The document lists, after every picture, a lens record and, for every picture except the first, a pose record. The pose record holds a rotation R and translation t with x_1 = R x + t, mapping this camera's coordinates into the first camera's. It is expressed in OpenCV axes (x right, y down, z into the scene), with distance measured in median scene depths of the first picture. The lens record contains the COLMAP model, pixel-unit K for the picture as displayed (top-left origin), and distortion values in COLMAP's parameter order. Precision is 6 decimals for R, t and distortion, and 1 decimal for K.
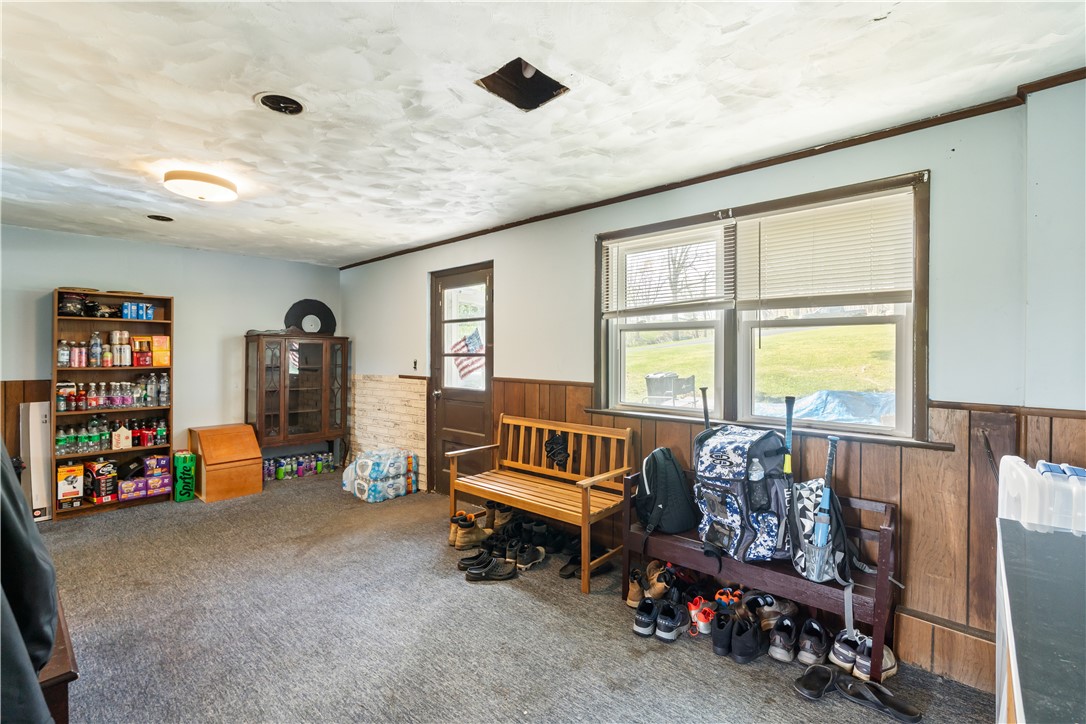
lens RADIAL K [[488.9, 0, 543.0], [0, 488.9, 362.0], [0, 0, 1]] dist [-0.002539, -0.000751]
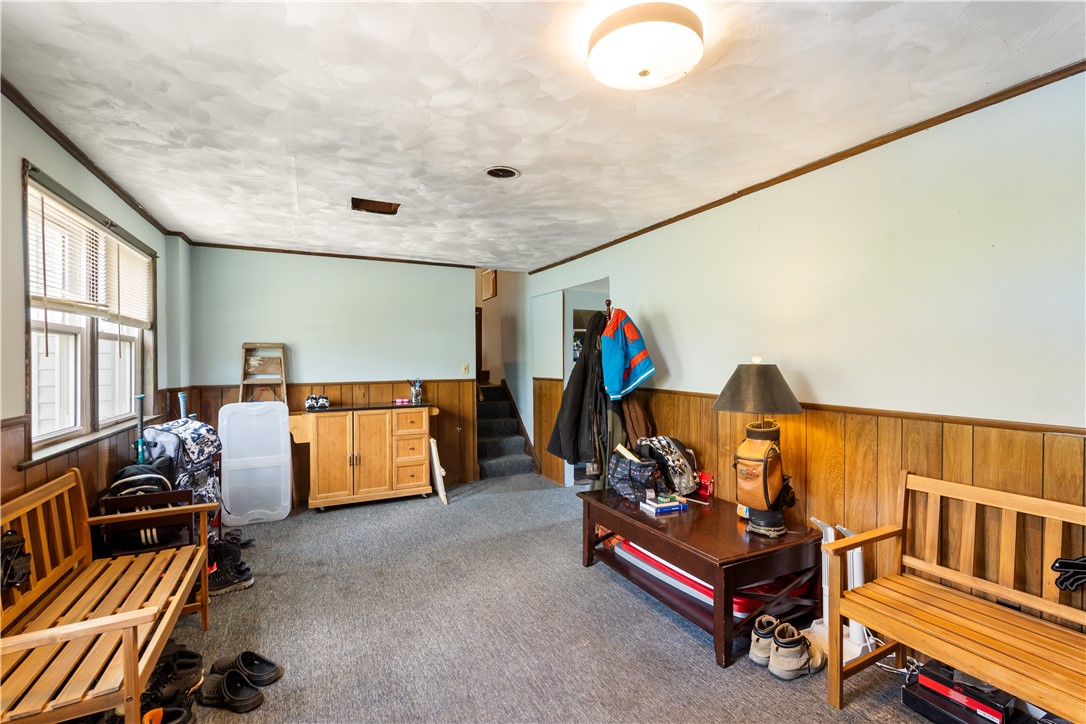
lens RADIAL K [[488.9, 0, 543.0], [0, 488.9, 362.0], [0, 0, 1]] dist [-0.002539, -0.000751]
pose [[-0.930072, 0.002109, 0.367371, -0.951495], [0.007434, 0.999887, 0.013080, -0.028296], [-0.367302, 0.014896, -0.929983, 1.852304]]
